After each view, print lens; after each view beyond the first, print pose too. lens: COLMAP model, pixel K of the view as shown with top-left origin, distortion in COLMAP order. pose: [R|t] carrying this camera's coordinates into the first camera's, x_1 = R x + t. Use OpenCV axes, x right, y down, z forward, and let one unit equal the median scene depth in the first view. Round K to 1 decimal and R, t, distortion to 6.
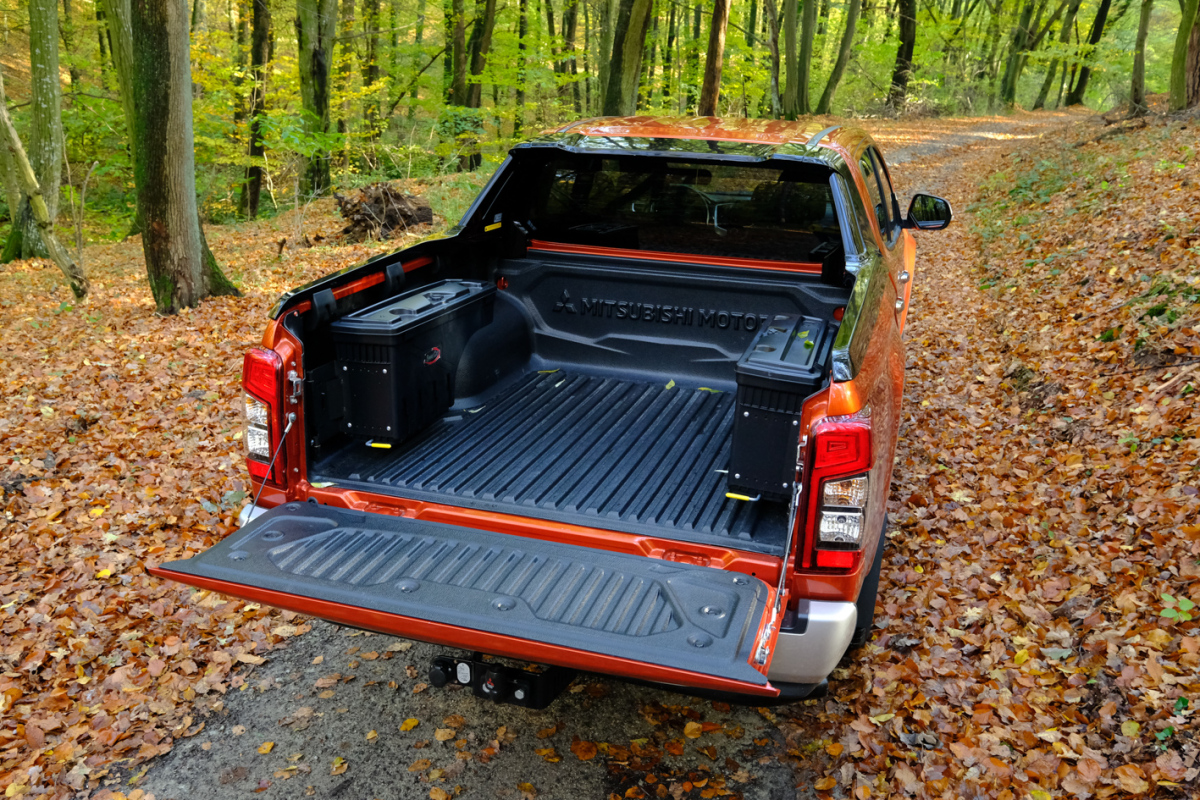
lens RADIAL K [[1057.3, 0, 598.3], [0, 1057.3, 374.1], [0, 0, 1]] dist [0.003646, 0.016406]
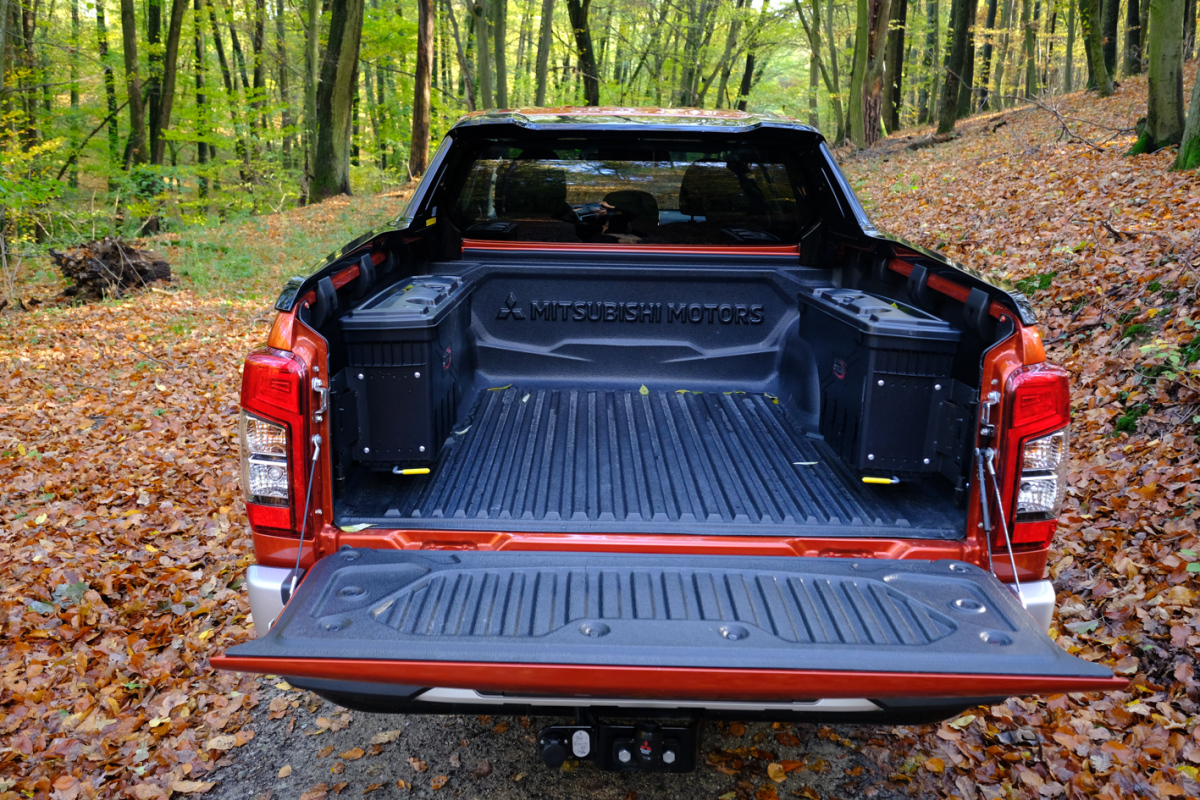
lens RADIAL K [[1057.3, 0, 598.3], [0, 1057.3, 374.1], [0, 0, 1]] dist [0.003646, 0.016406]
pose [[0.959050, -0.076476, 0.272716, -0.232509], [0.091509, 0.994883, -0.042818, 0.034428], [-0.268046, 0.066021, 0.961141, 0.171596]]
